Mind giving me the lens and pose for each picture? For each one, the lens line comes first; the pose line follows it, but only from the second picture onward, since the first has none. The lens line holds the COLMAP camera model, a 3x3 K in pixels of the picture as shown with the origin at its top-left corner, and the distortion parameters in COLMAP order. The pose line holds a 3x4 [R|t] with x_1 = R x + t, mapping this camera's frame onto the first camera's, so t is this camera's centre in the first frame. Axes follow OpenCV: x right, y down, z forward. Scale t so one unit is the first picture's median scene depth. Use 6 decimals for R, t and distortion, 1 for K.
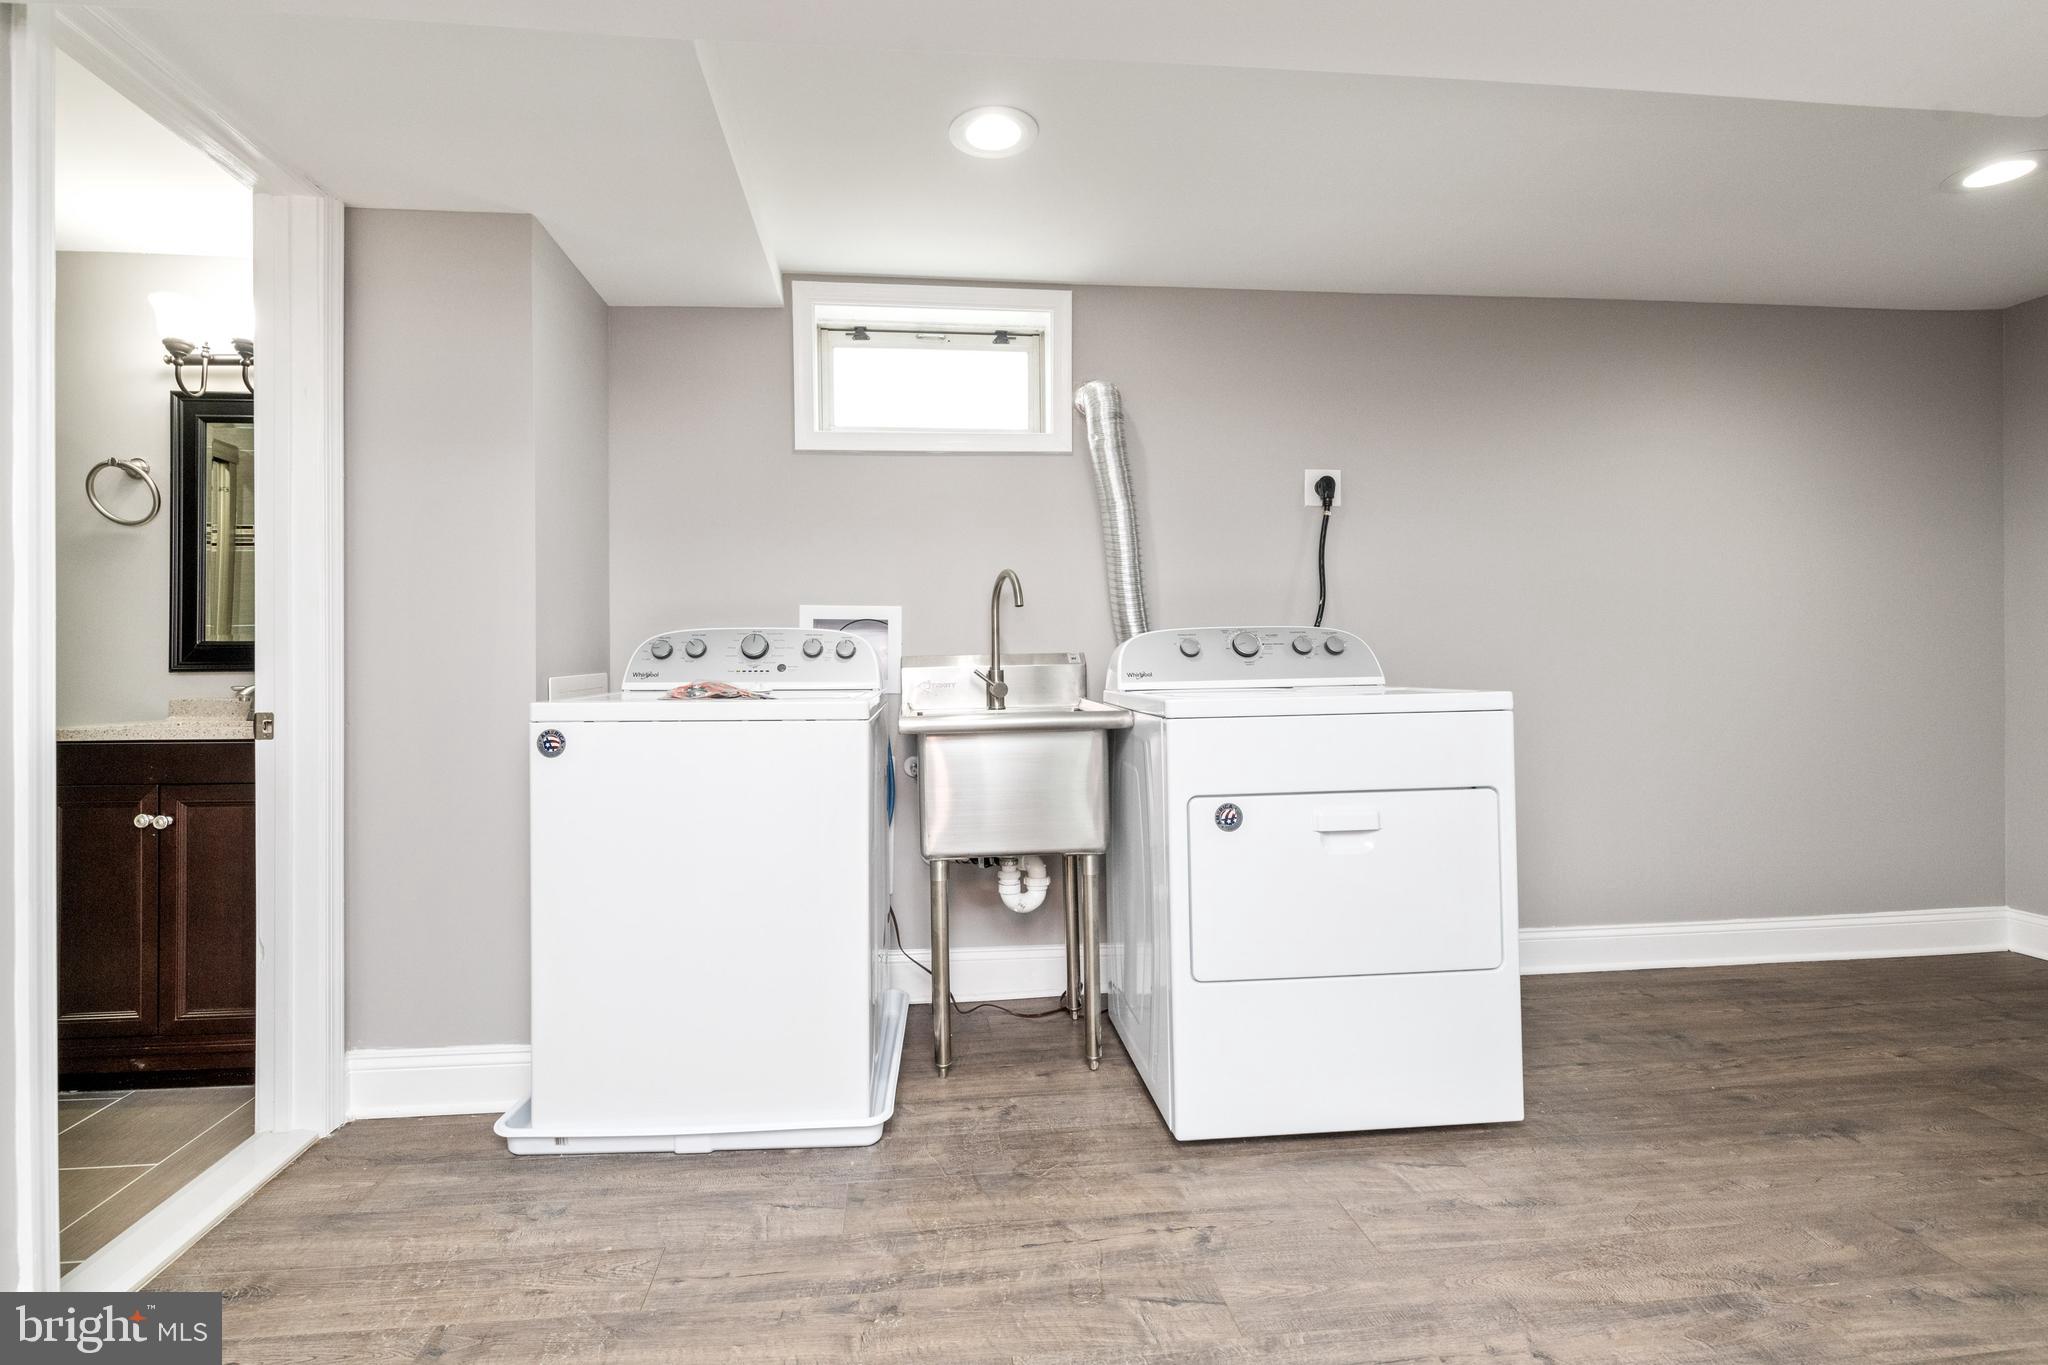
lens RADIAL K [[901.1, 0, 1024.0], [0, 901.1, 671.4], [0, 0, 1]] dist [-0.001331, -0.009676]
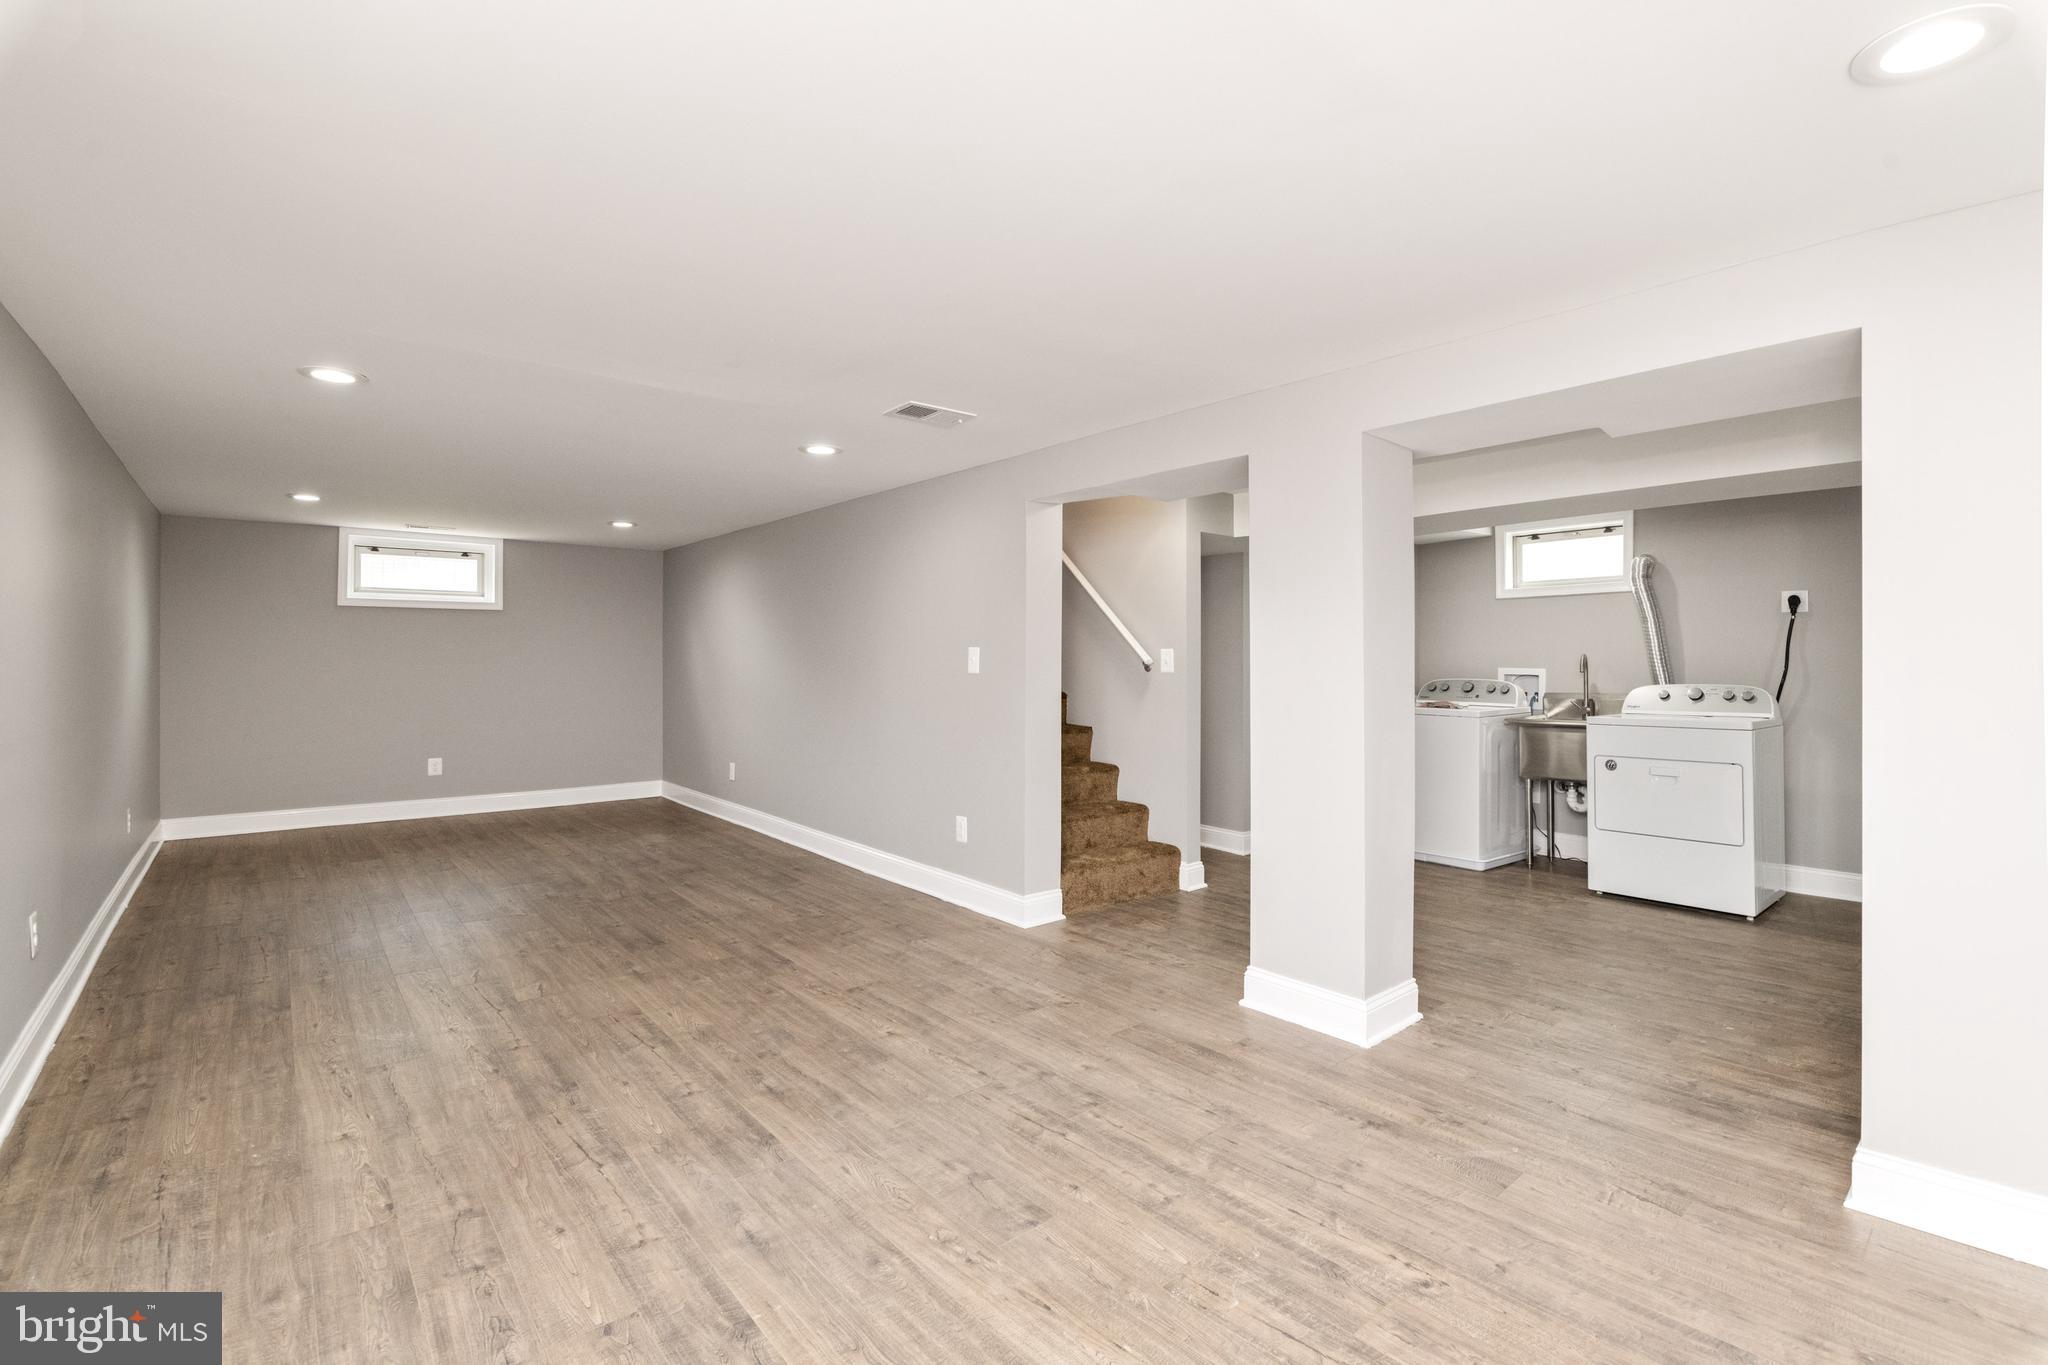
lens RADIAL K [[884.9, 0, 1035.0], [0, 884.9, 672.5], [0, 0, 1]] dist [0.007396, -0.010273]
pose [[0.543606, 0.008323, -0.839299, 1.446735], [-0.006427, 0.999963, 0.005753, -0.101141], [0.839316, 0.002267, 0.543639, -1.719977]]
